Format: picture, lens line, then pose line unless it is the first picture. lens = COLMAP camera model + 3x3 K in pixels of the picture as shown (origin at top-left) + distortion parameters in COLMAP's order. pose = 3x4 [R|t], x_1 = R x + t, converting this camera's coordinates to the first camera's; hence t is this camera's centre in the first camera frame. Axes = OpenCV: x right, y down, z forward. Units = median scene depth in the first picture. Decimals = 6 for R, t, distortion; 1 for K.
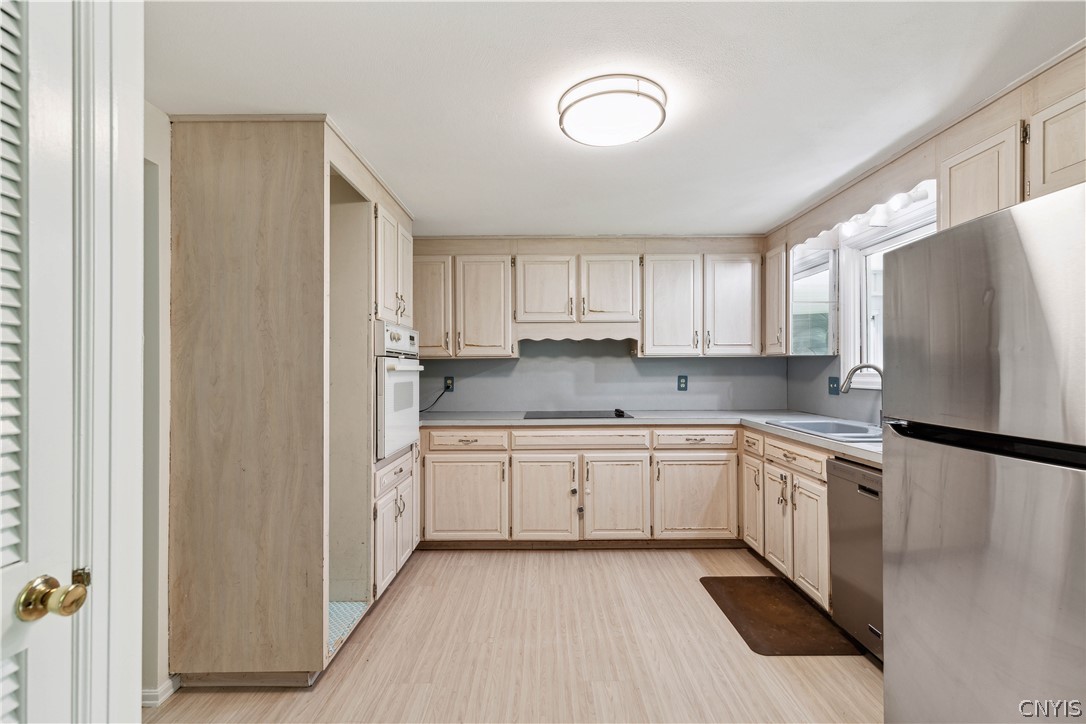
lens RADIAL K [[486.5, 0, 544.7], [0, 486.5, 367.6], [0, 0, 1]] dist [0.001005, -0.000167]
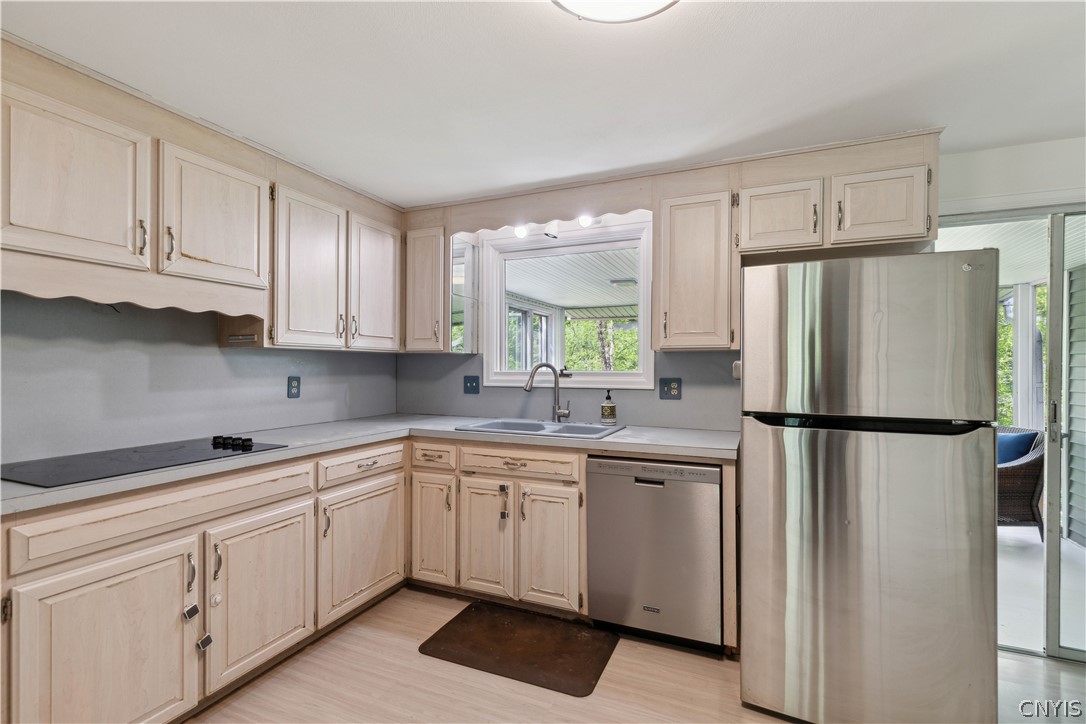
lens RADIAL K [[492.0, 0, 544.1], [0, 492.0, 366.4], [0, 0, 1]] dist [0.002114, 0.000183]
pose [[0.399013, 0.006759, 0.916920, -0.258393], [-0.007737, 0.999962, -0.004004, 0.003049], [-0.916912, -0.005497, 0.399051, 0.468558]]
